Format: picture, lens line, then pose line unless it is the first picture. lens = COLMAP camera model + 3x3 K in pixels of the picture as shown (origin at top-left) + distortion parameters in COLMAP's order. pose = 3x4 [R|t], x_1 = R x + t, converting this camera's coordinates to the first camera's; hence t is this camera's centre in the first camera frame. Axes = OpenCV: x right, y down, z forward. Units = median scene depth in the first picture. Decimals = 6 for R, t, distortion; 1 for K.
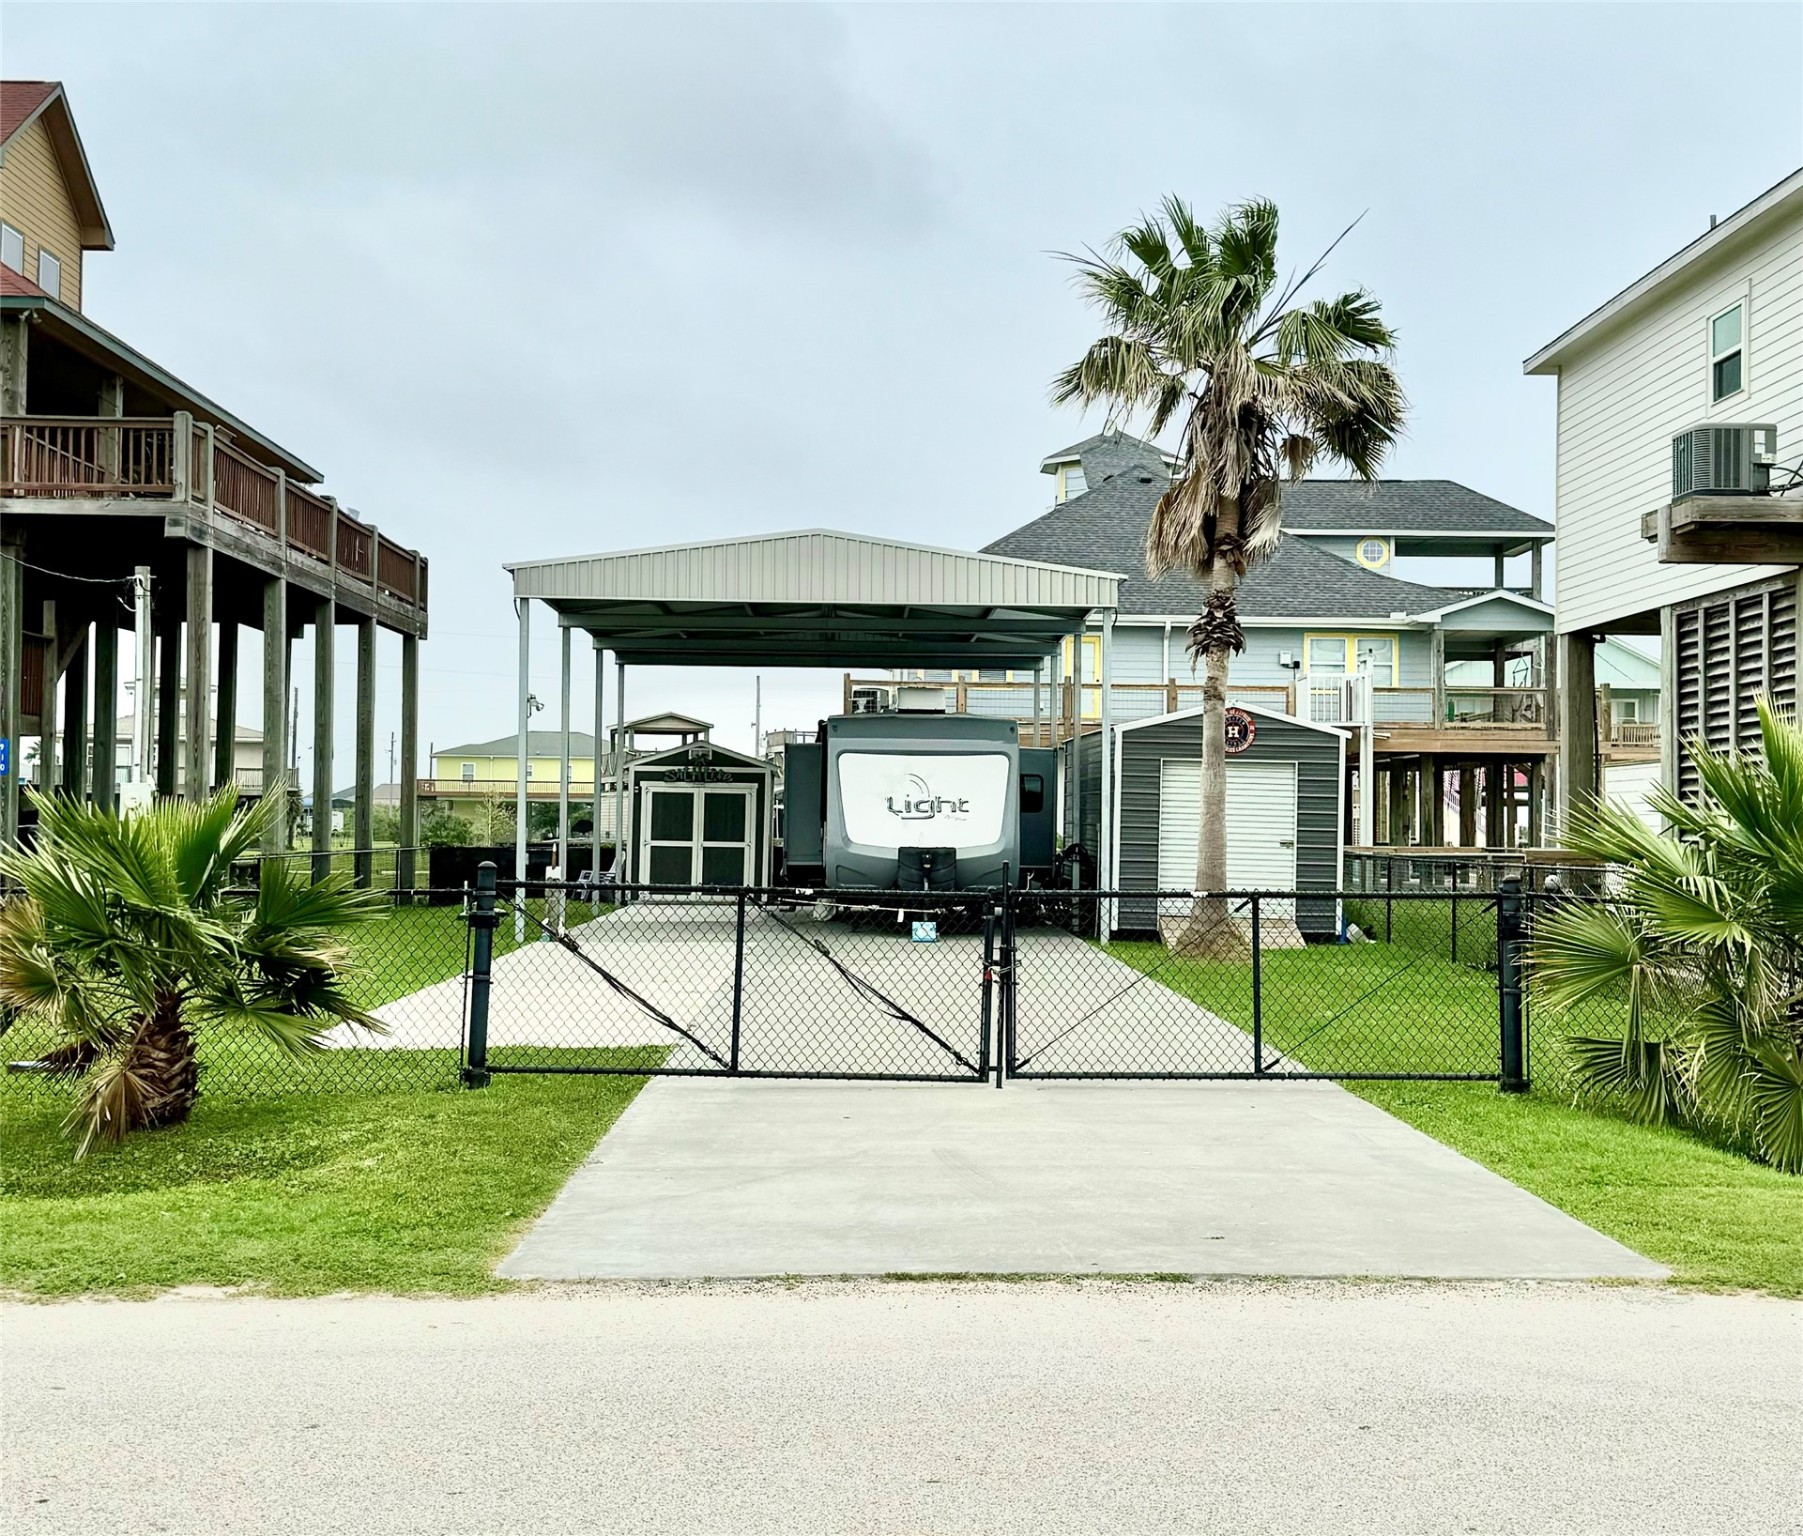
lens RADIAL K [[2346.3, 0, 975.6], [0, 2346.3, 728.9], [0, 0, 1]] dist [0.188591, -0.363809]
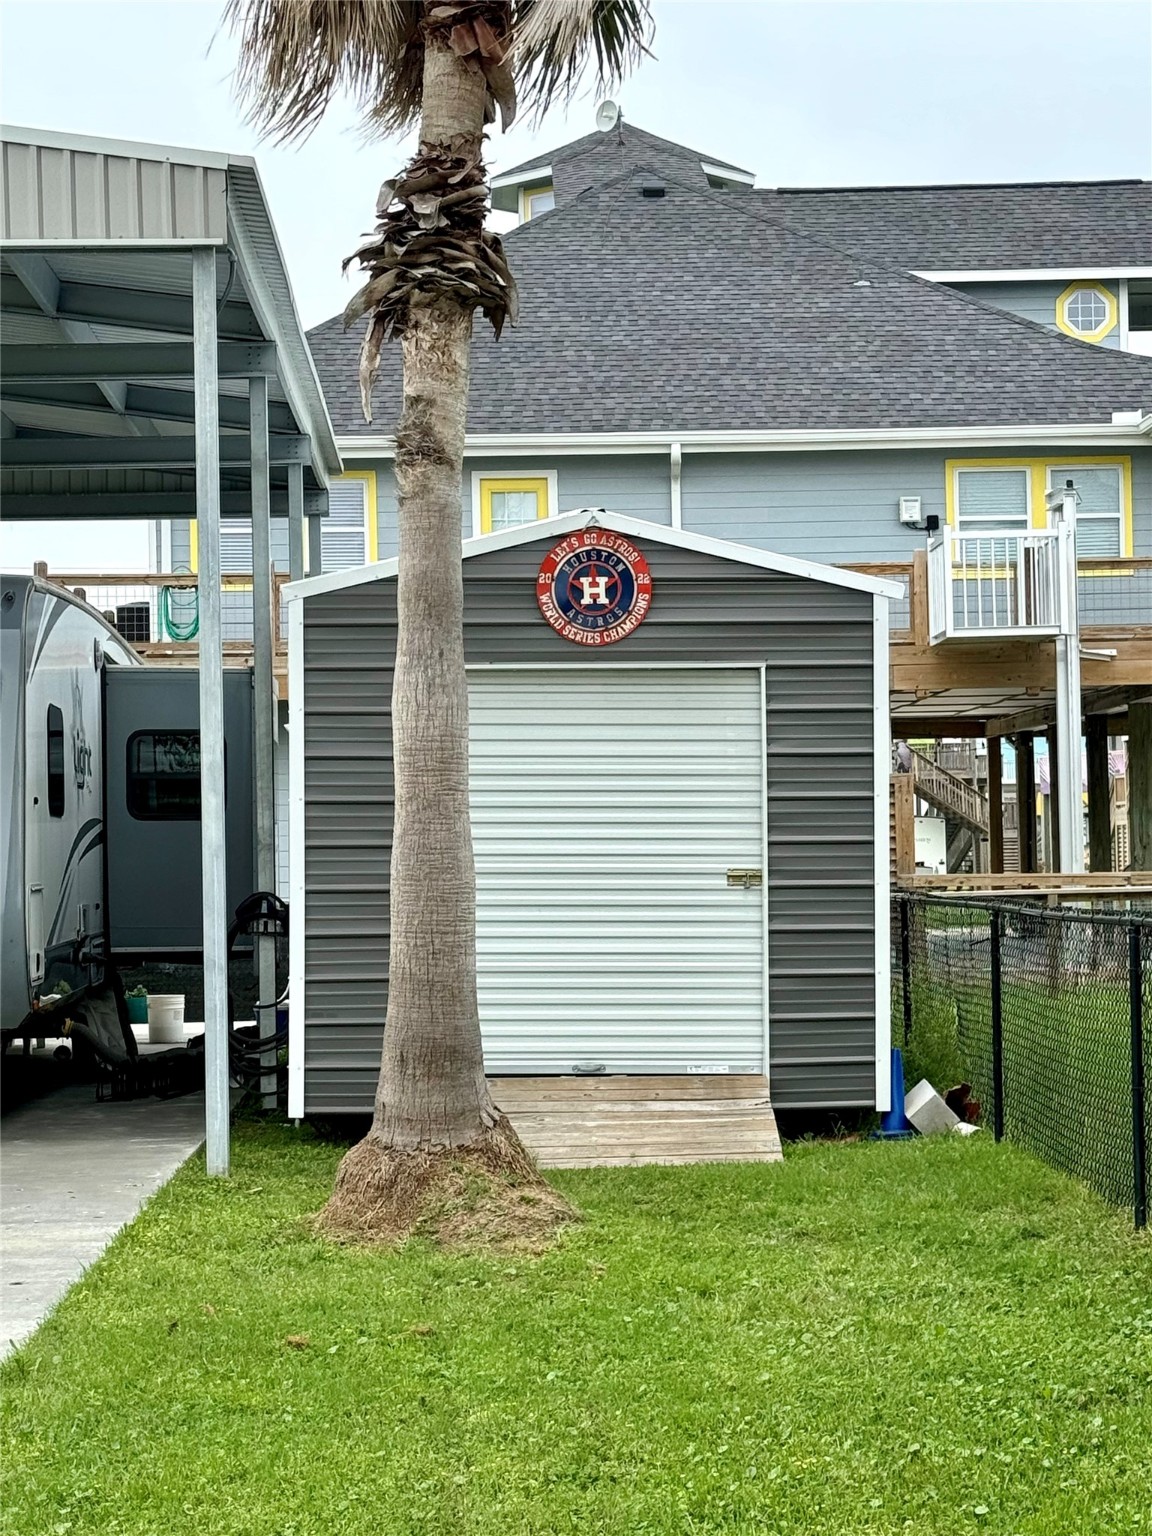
lens RADIAL K [[3344.9, 0, 576.0], [0, 3344.9, 768.0], [0, 0, 1]] dist [0.051183, 0.166450]
pose [[0.999424, -0.030416, -0.015036, 0.114099], [0.030621, 0.999439, 0.013569, 0.022614], [0.014615, -0.014022, 0.999795, 0.456766]]
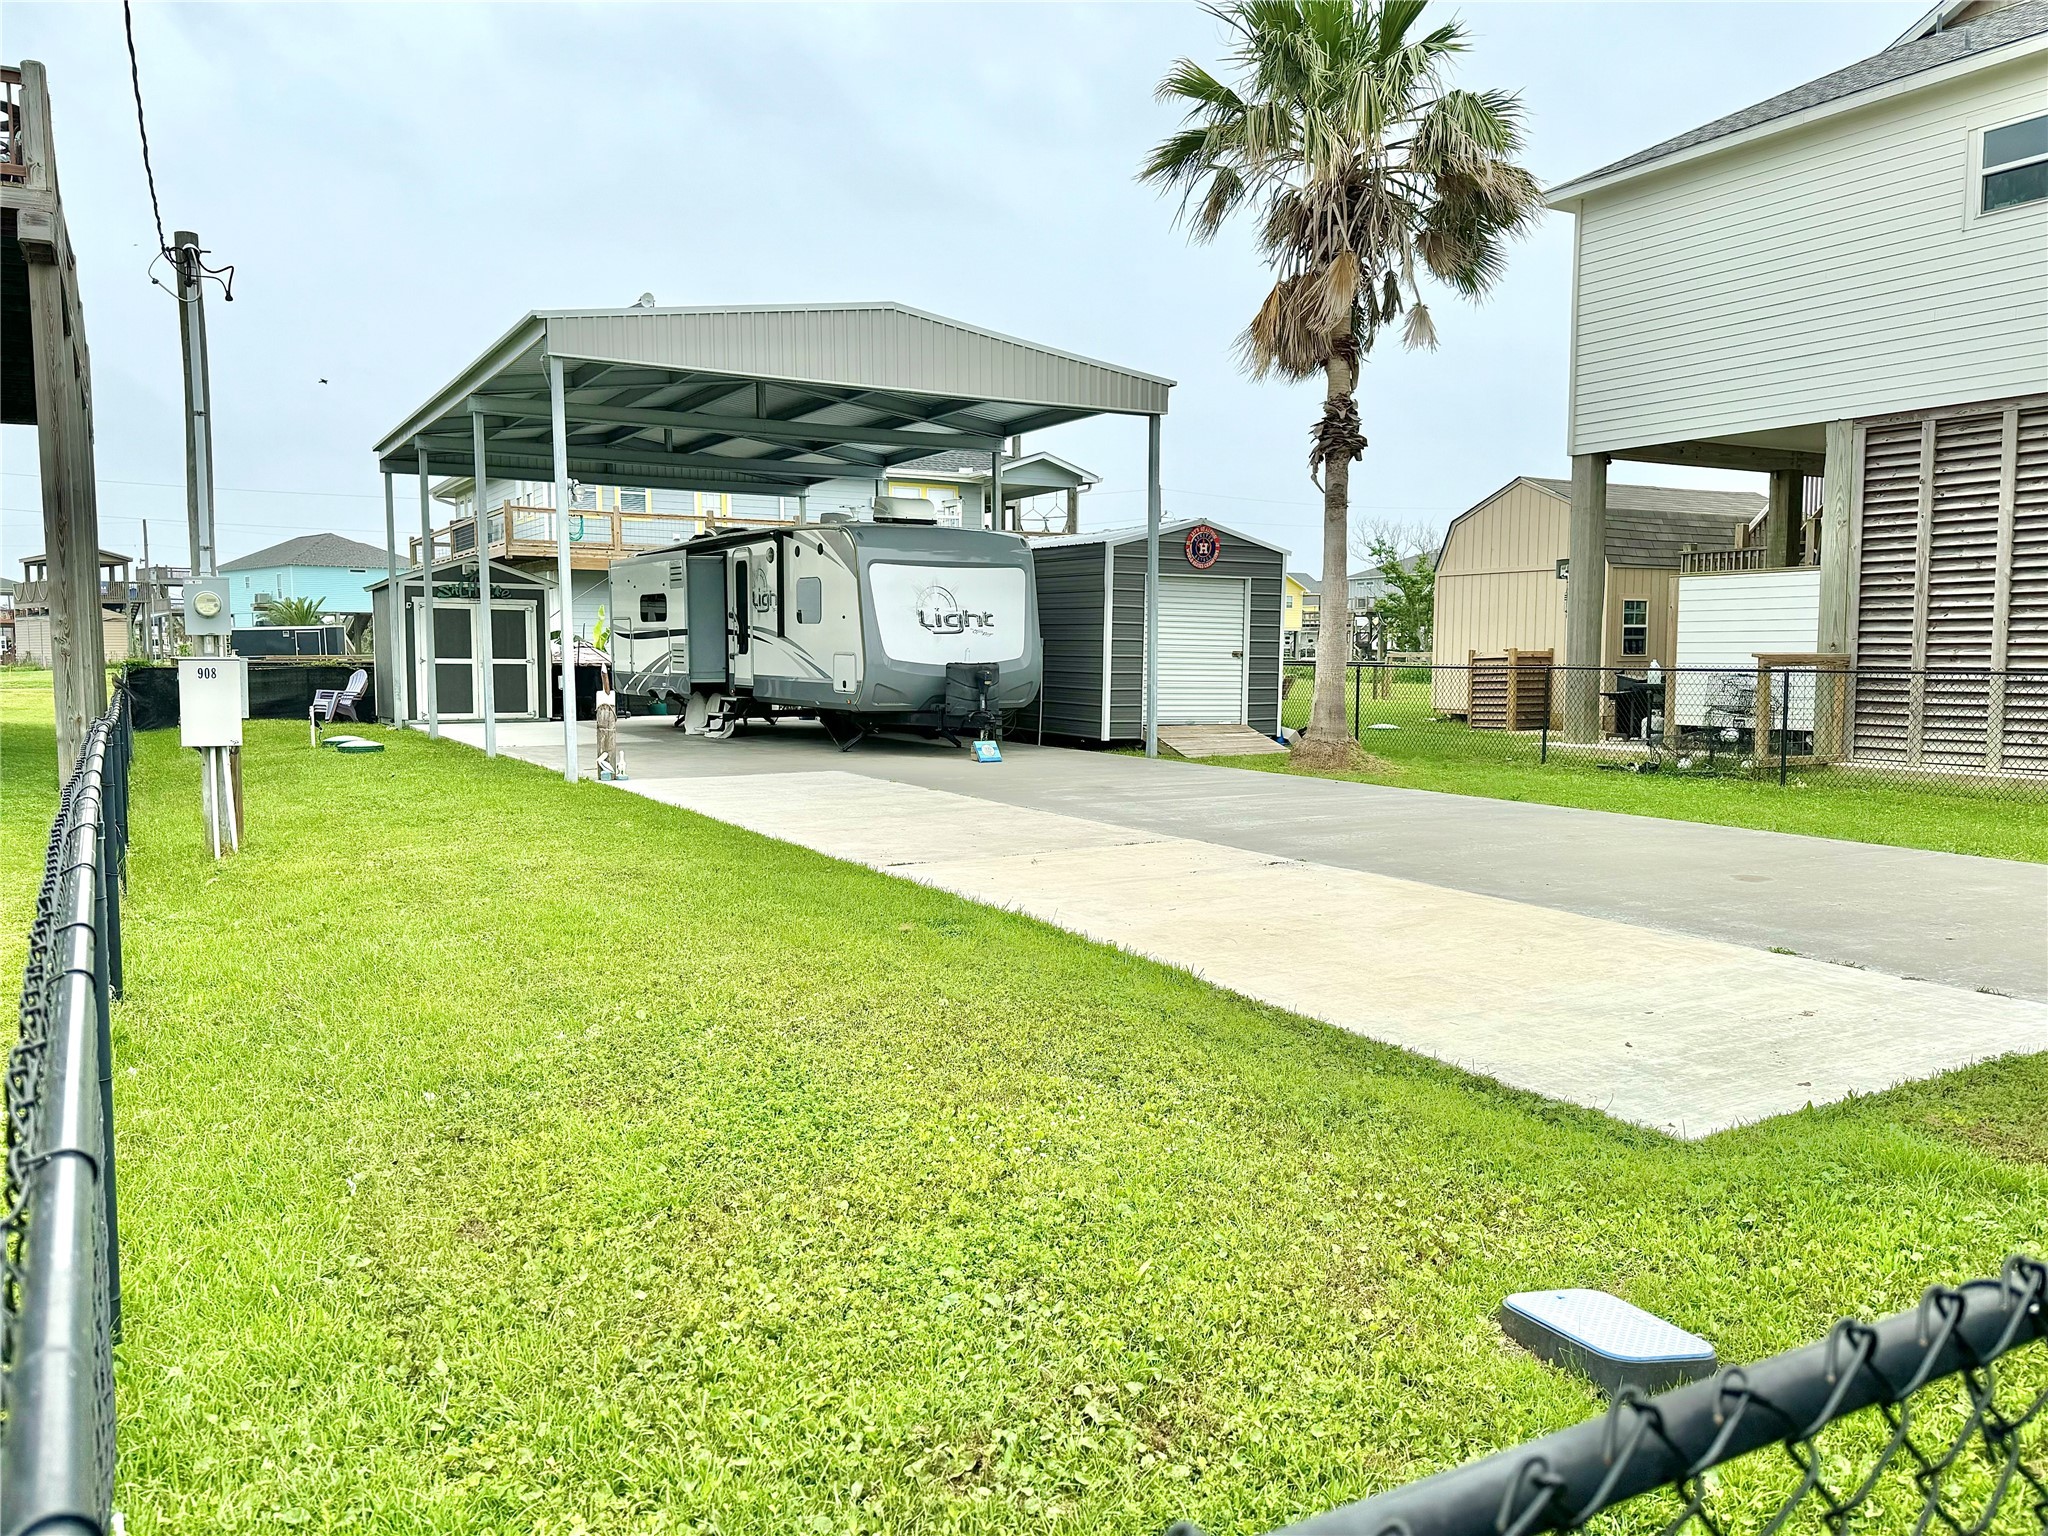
lens RADIAL K [[1522.1, 0, 1024.0], [0, 1522.1, 768.0], [0, 0, 1]] dist [0.164302, -0.252491]
pose [[0.891417, -0.045623, 0.450881, -0.276098], [-0.009730, 0.992764, 0.119691, 0.017635], [-0.453079, -0.111081, 0.884523, 0.420711]]
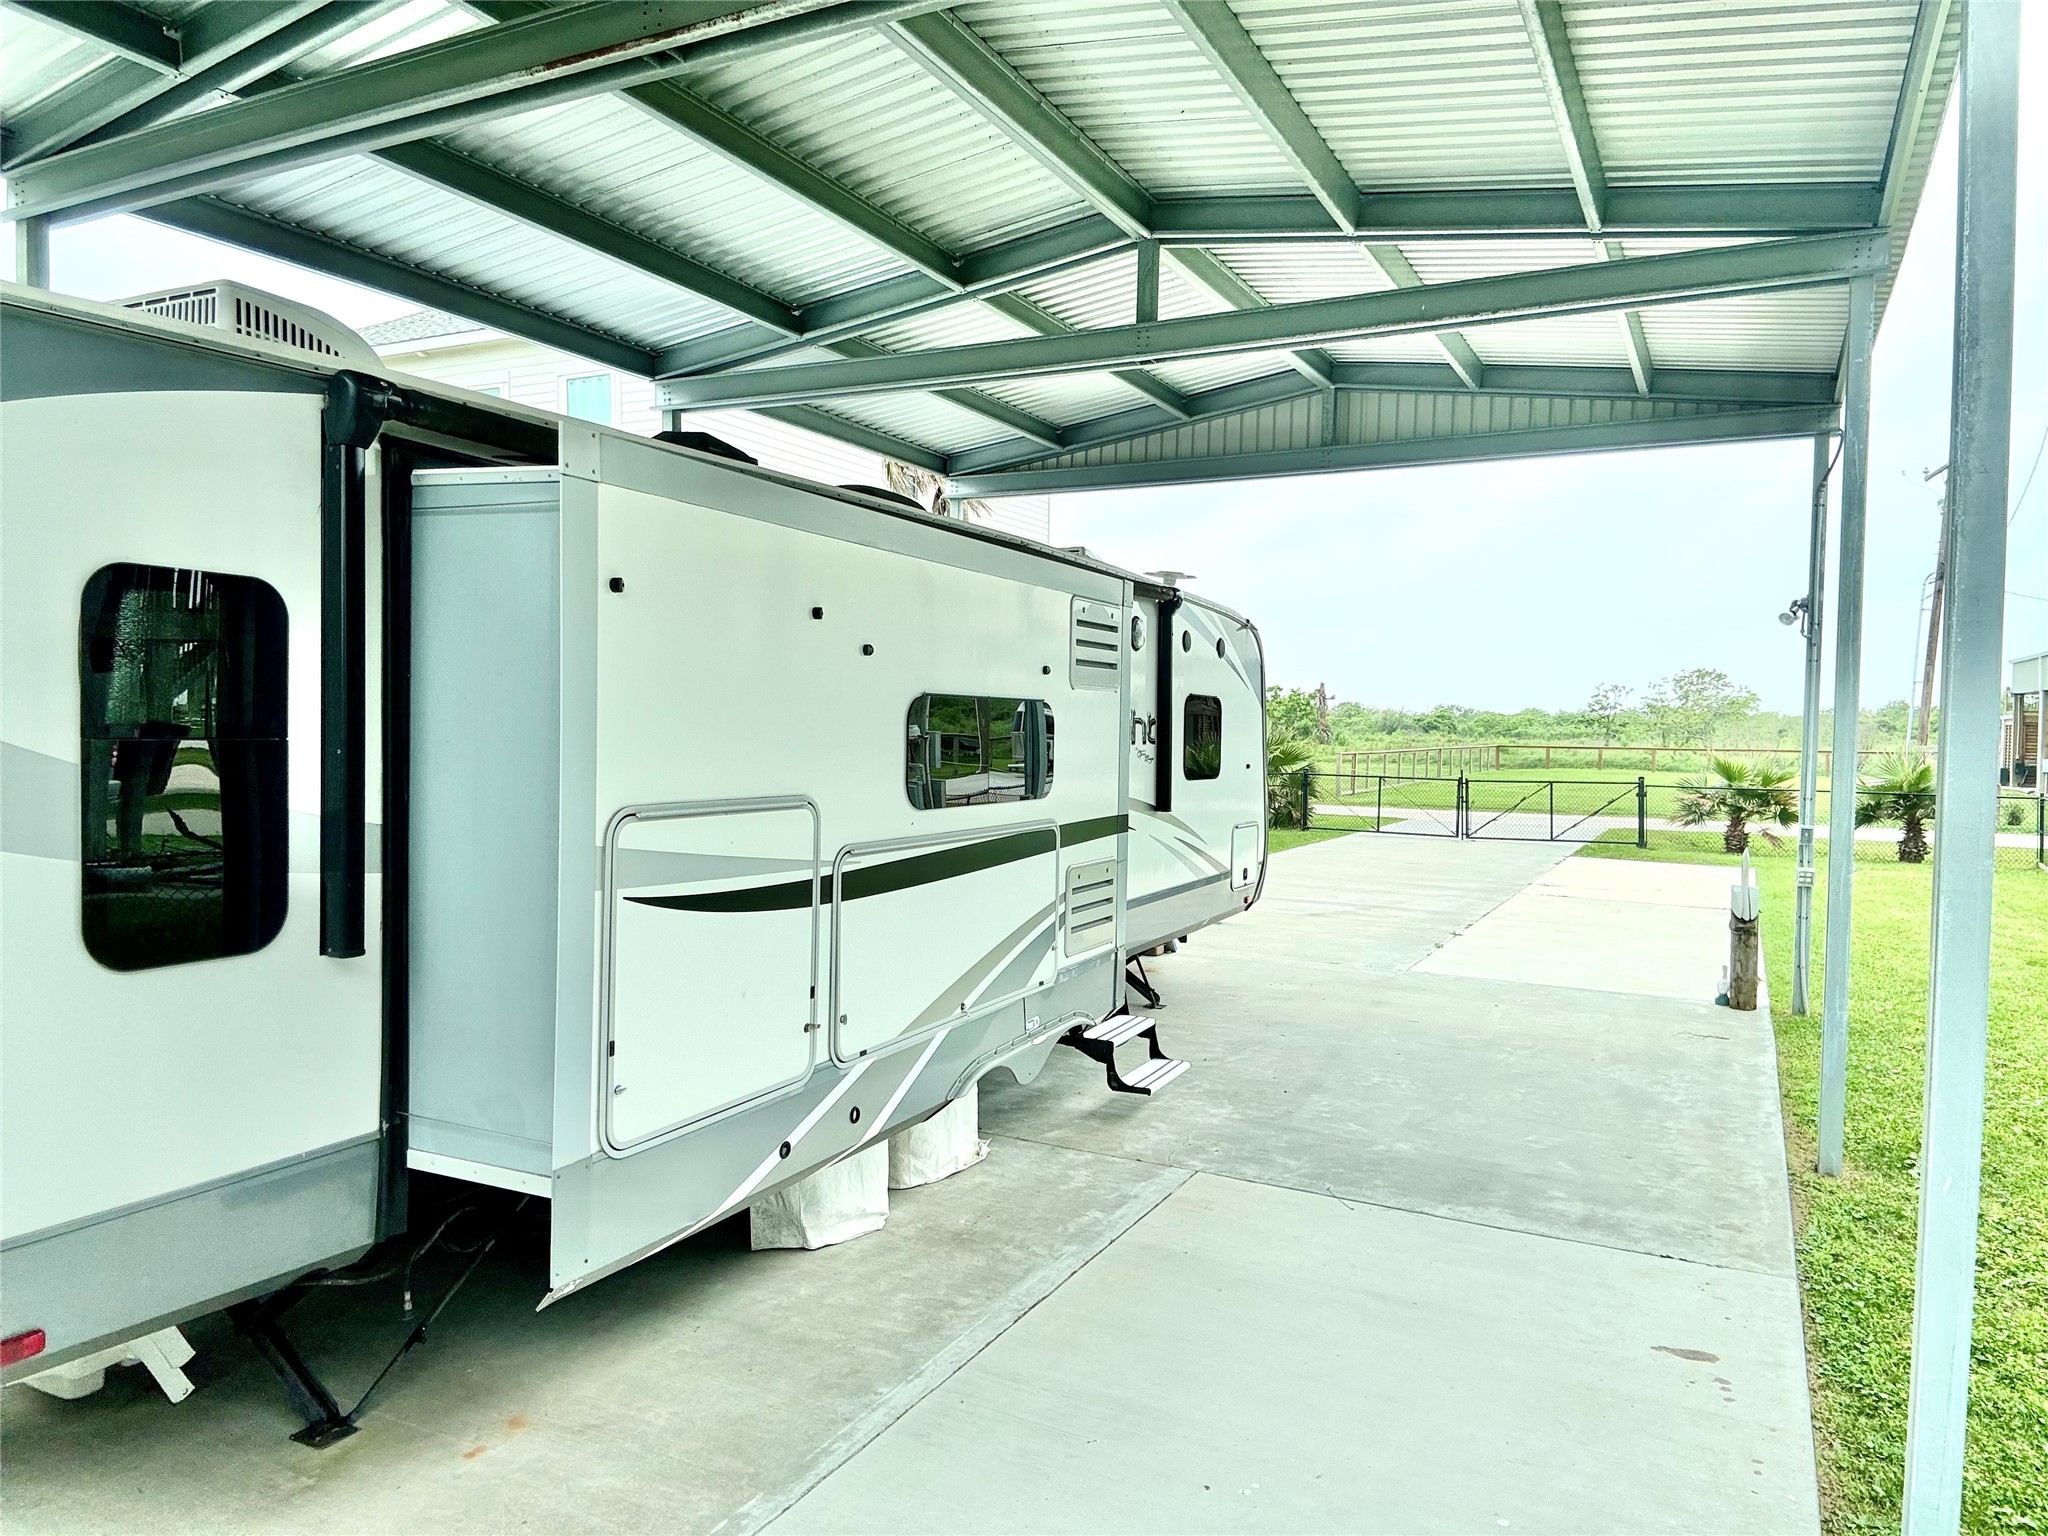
lens RADIAL K [[1400.8, 0, 1025.0], [0, 1400.8, 779.2], [0, 0, 1]] dist [0.093241, -0.110160]
pose [[-0.870199, -0.045828, 0.490564, -0.185481], [-0.045904, 0.998875, 0.011887, 0.032961], [-0.490557, -0.012174, -0.871324, 1.323227]]
